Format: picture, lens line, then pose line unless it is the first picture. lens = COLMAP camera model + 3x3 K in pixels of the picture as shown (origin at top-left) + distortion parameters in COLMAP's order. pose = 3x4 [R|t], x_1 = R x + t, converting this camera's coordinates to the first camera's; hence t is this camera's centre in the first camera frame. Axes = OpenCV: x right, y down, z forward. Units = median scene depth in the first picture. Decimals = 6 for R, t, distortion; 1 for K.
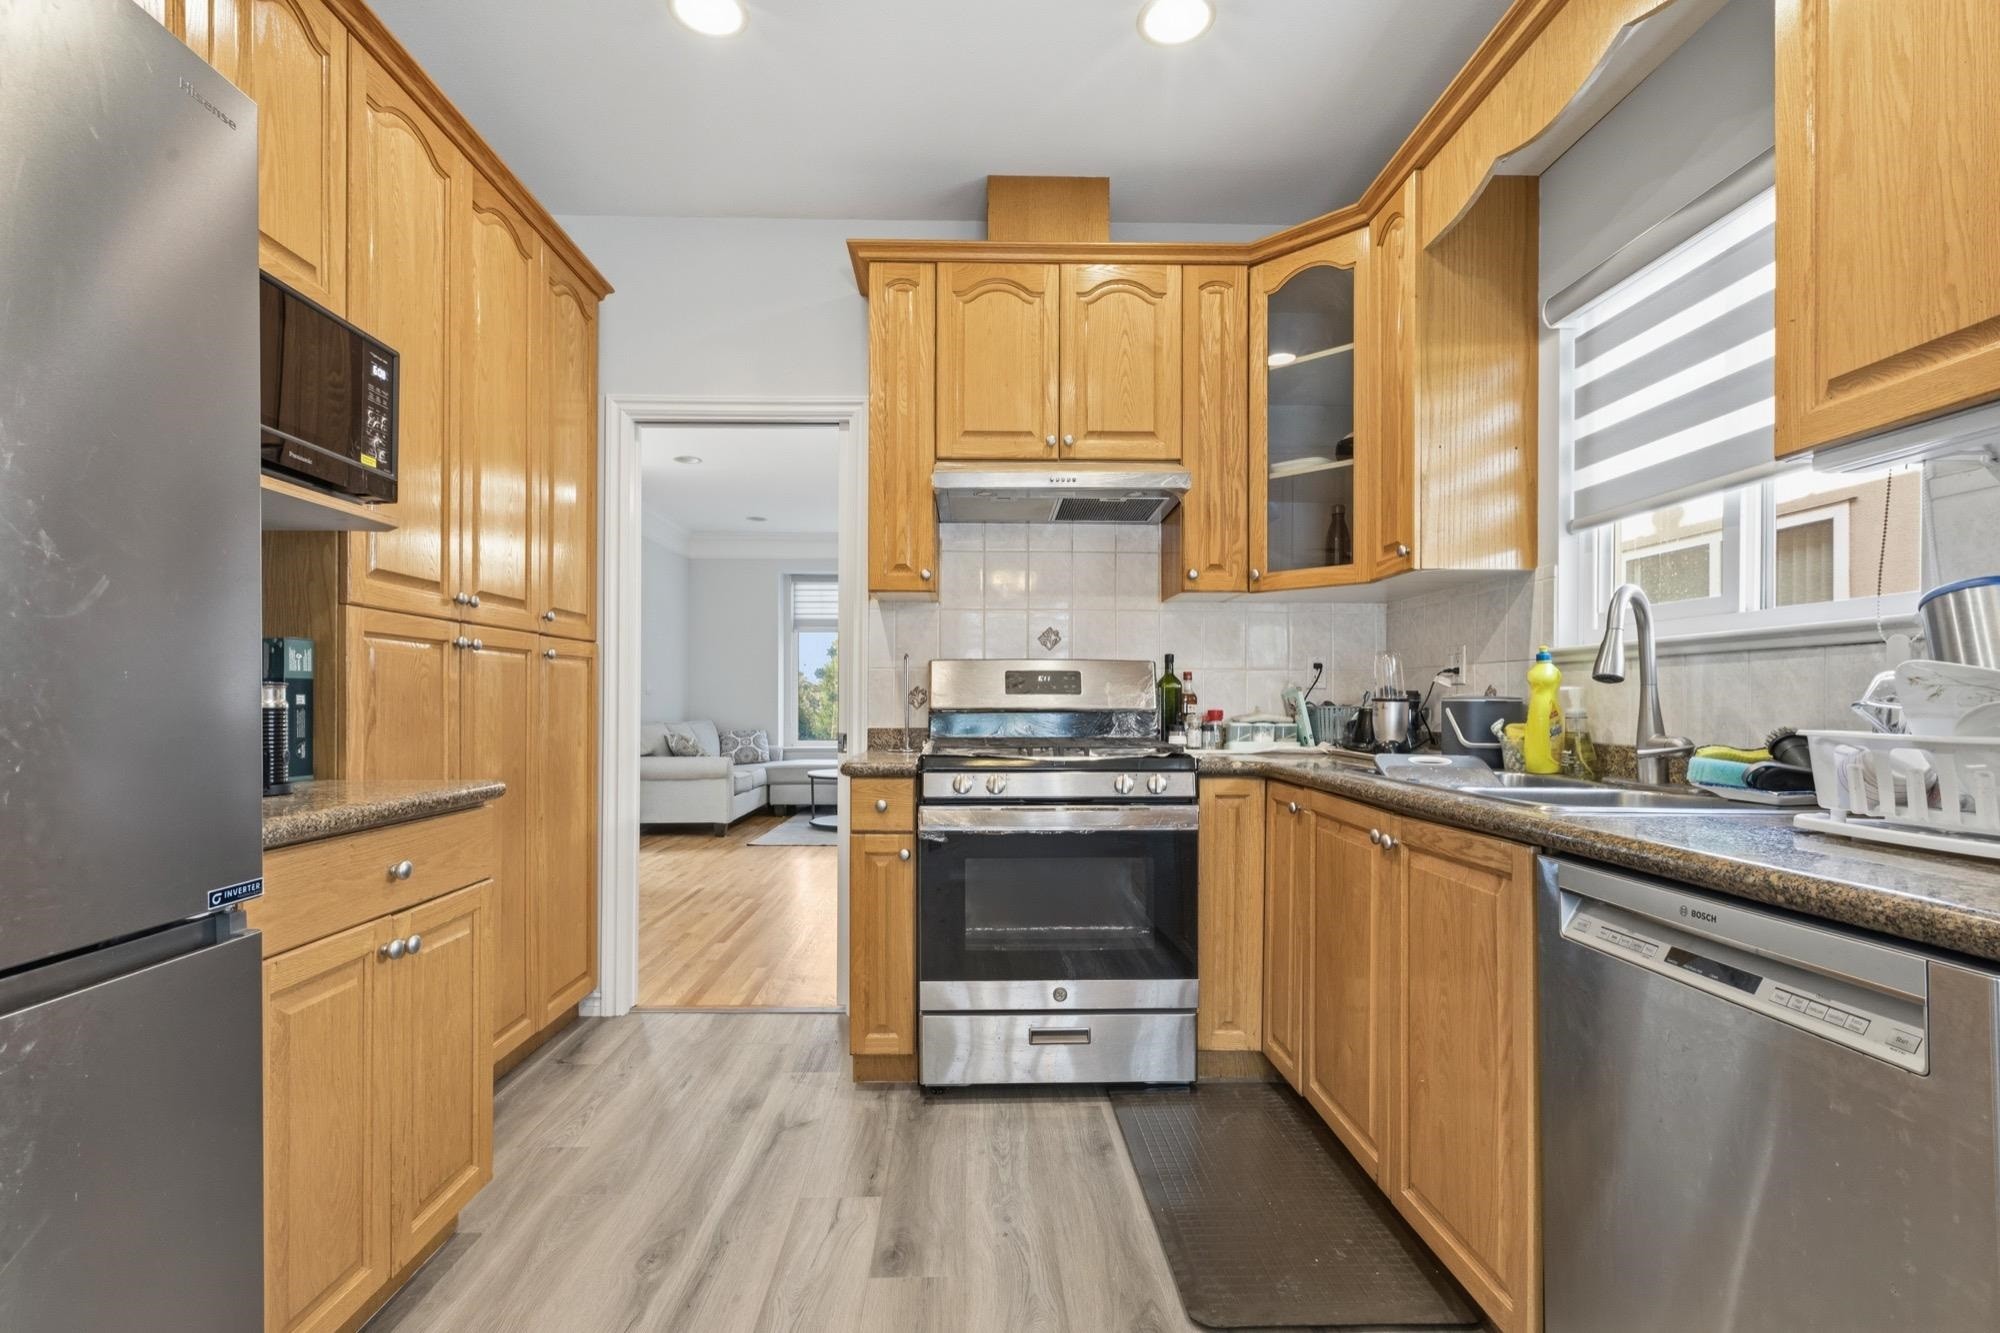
lens RADIAL K [[926.7, 0, 978.9], [0, 926.7, 699.8], [0, 0, 1]] dist [0.000495, -0.000946]
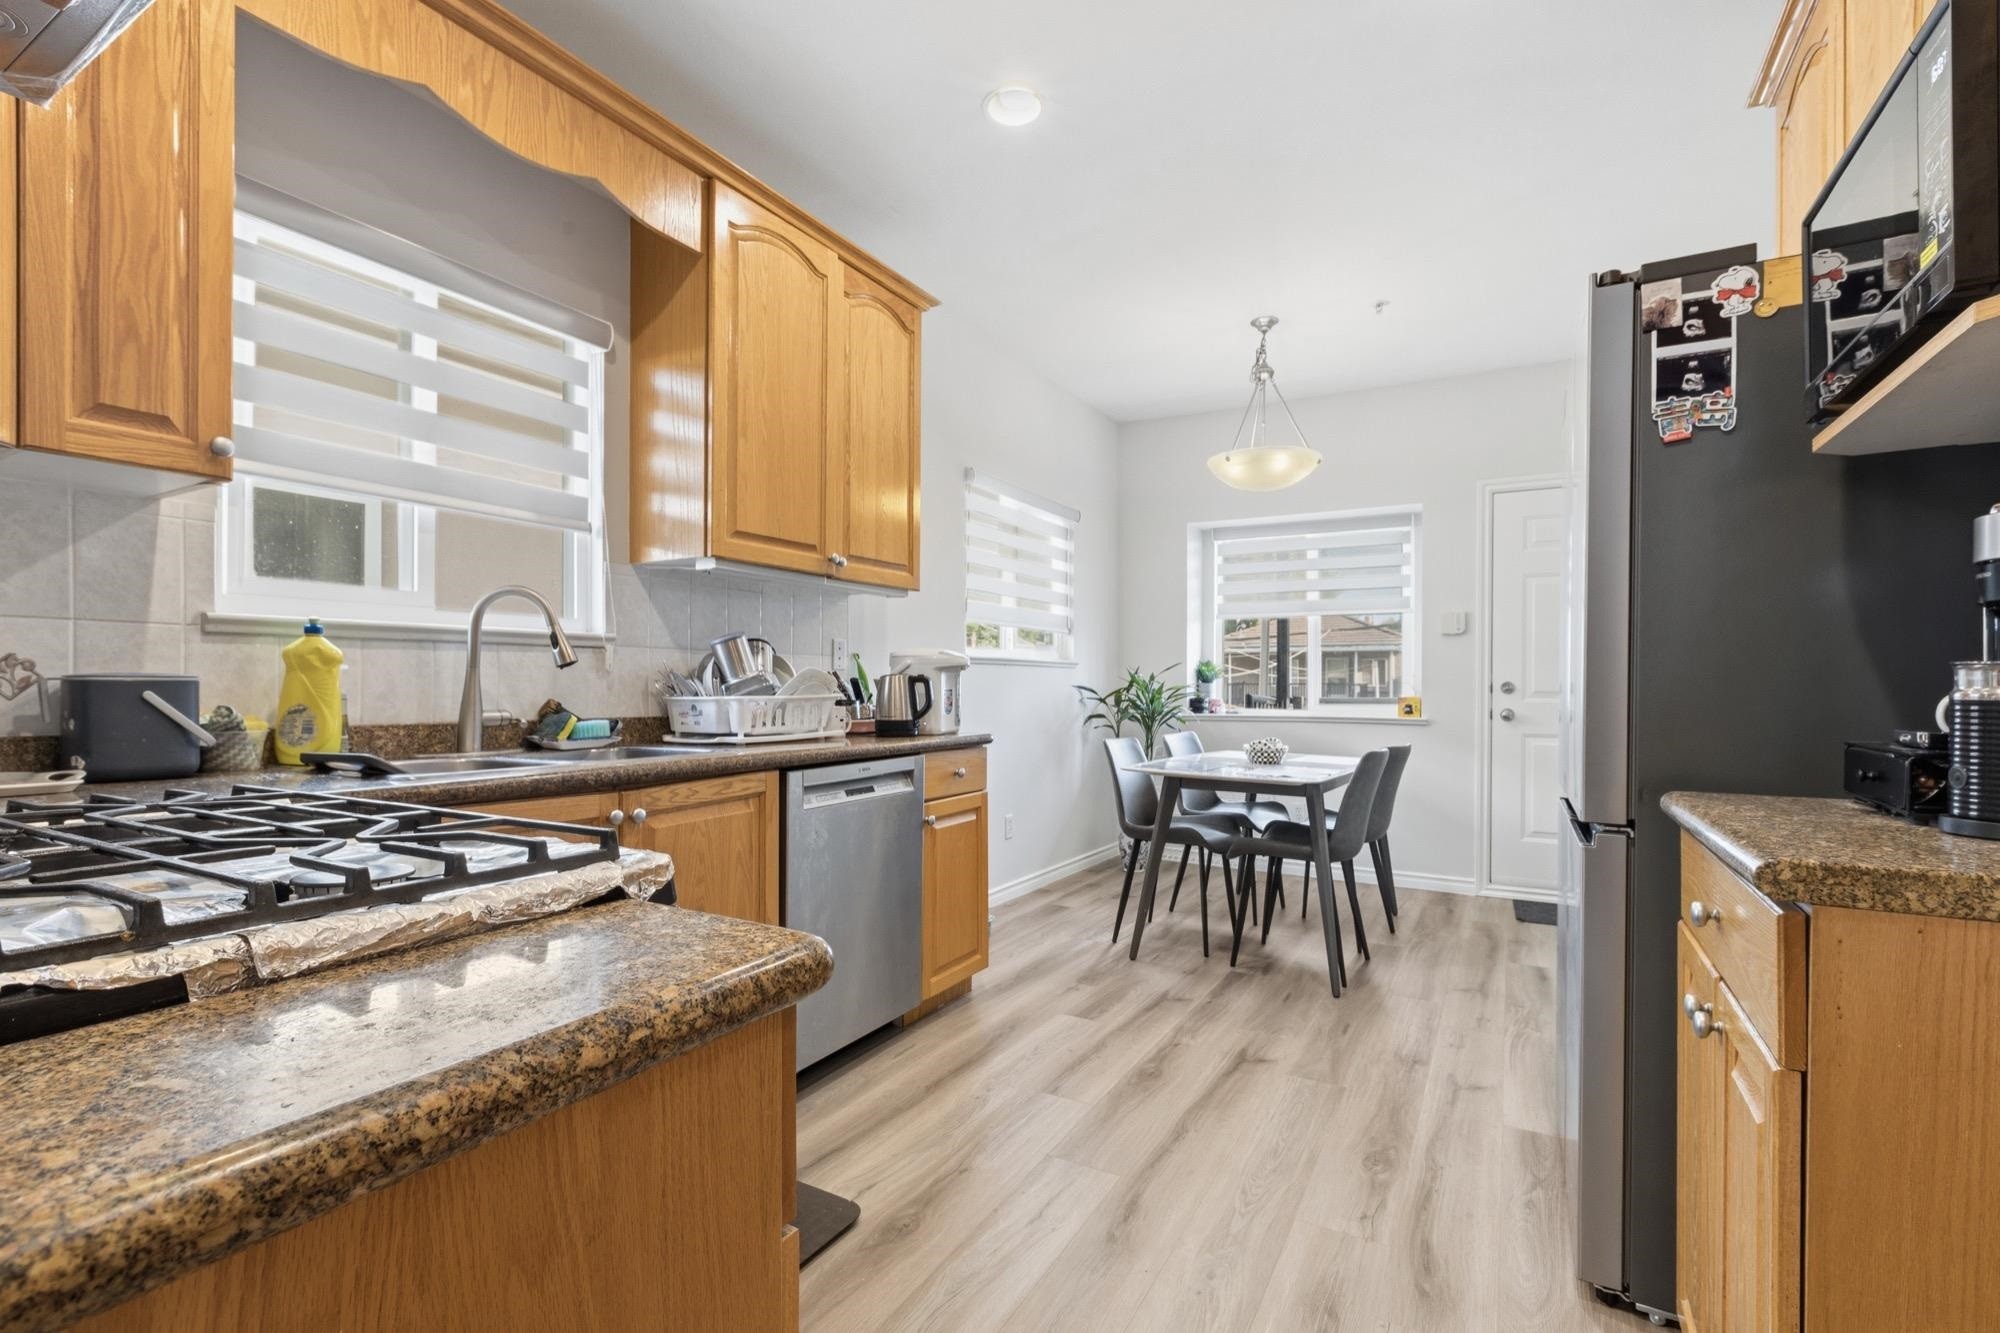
lens RADIAL K [[926.7, 0, 993.2], [0, 926.7, 682.3], [0, 0, 1]] dist [0.000495, -0.000946]
pose [[-0.863197, -0.006433, 0.504826, -0.315458], [-0.007336, 0.999973, 0.000199, -0.001702], [-0.504814, -0.003532, -0.863221, 1.213742]]
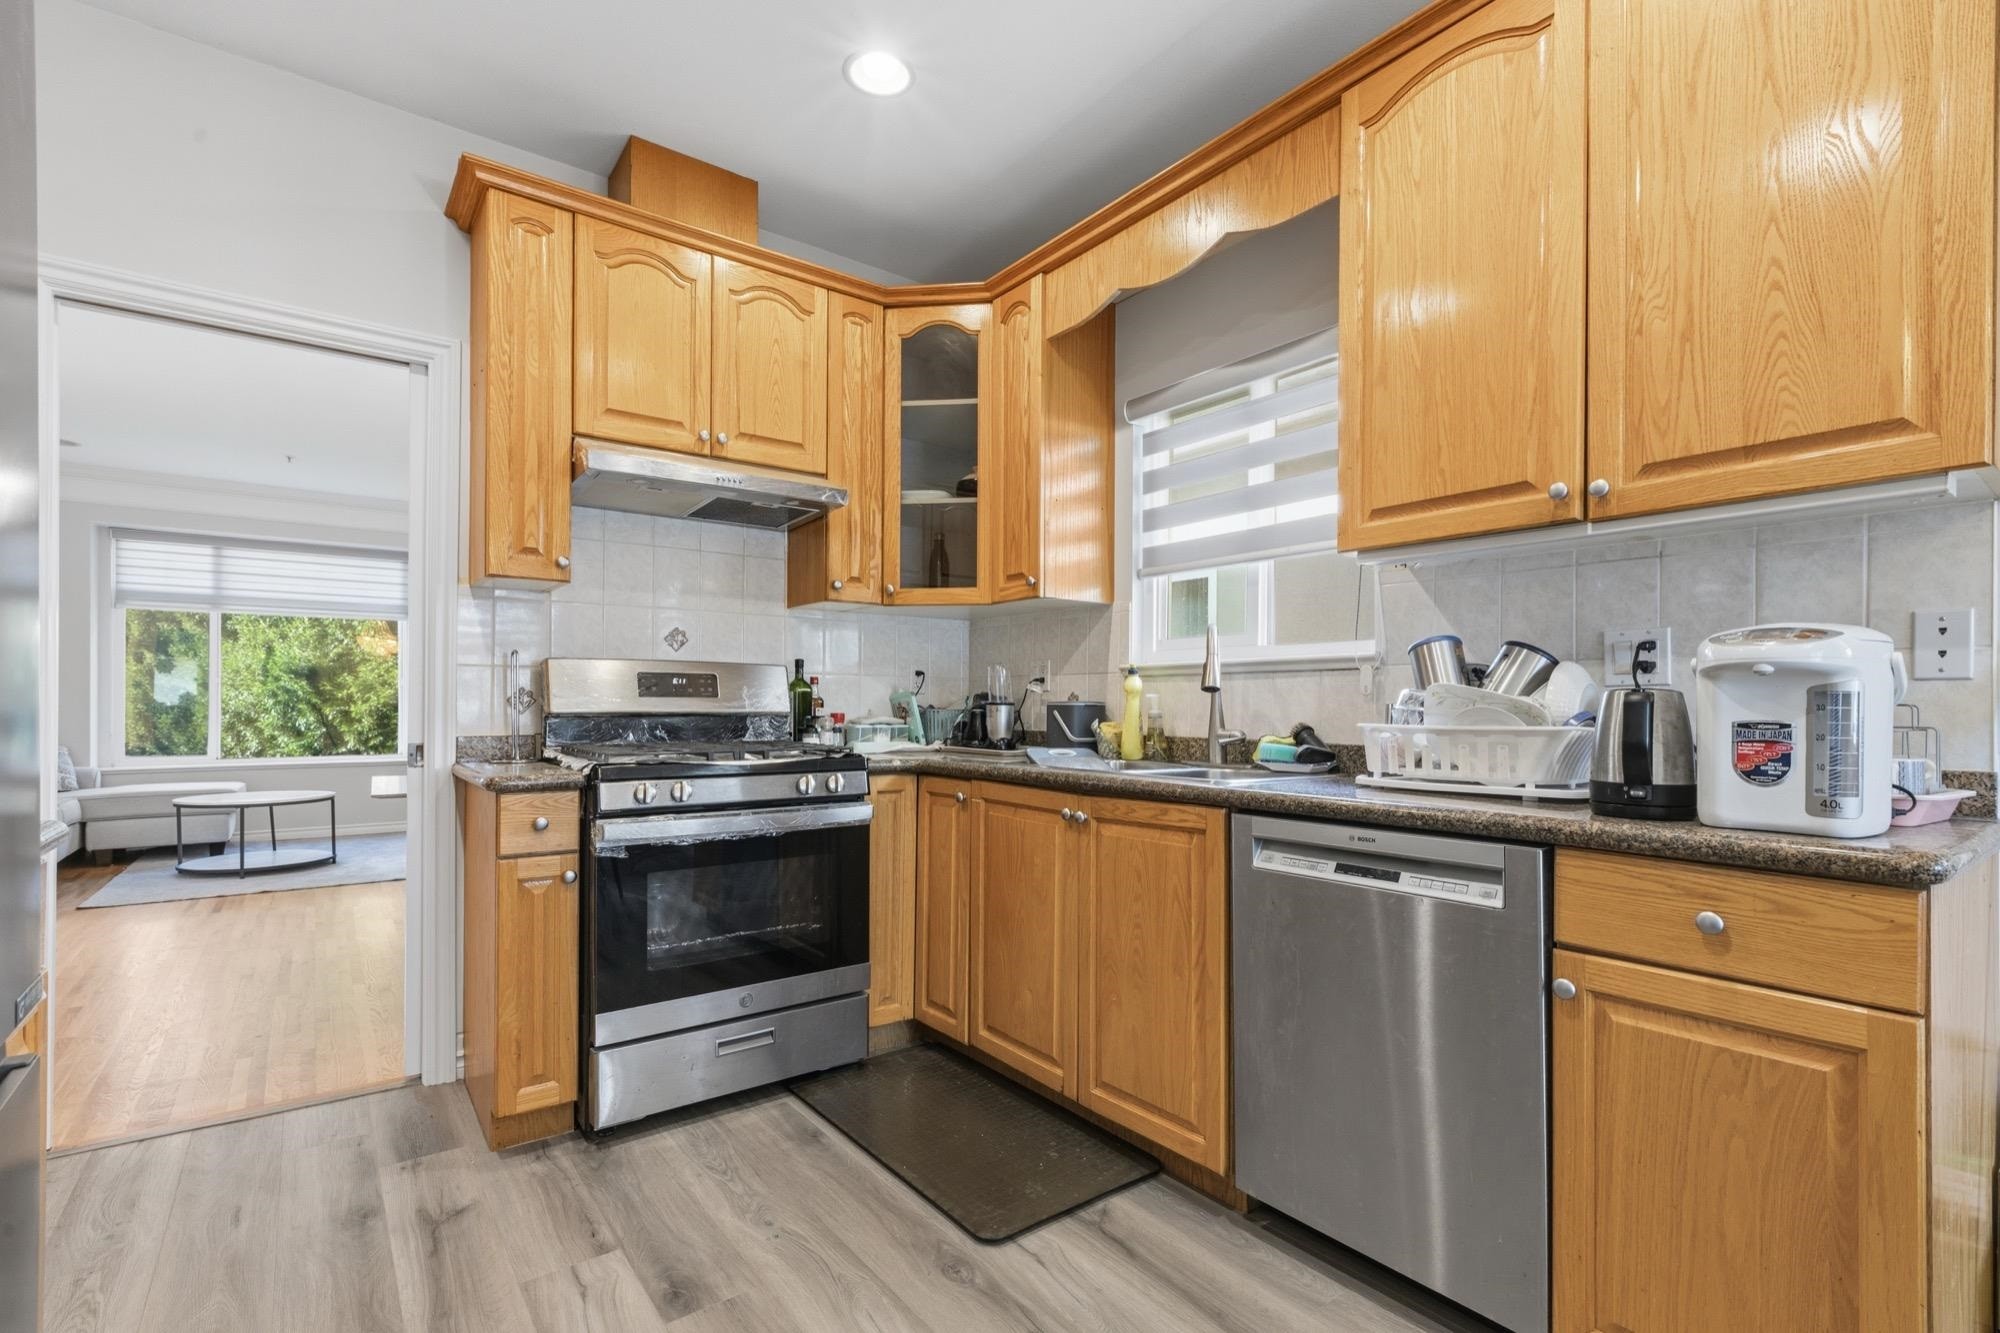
lens RADIAL K [[926.7, 0, 1020.8], [0, 926.7, 706.0], [0, 0, 1]] dist [0.000495, -0.000946]
pose [[0.800712, 0.000236, 0.599049, -0.267909], [-0.002303, 0.999994, 0.002685, -0.000643], [-0.599045, -0.003530, 0.800708, 0.029475]]
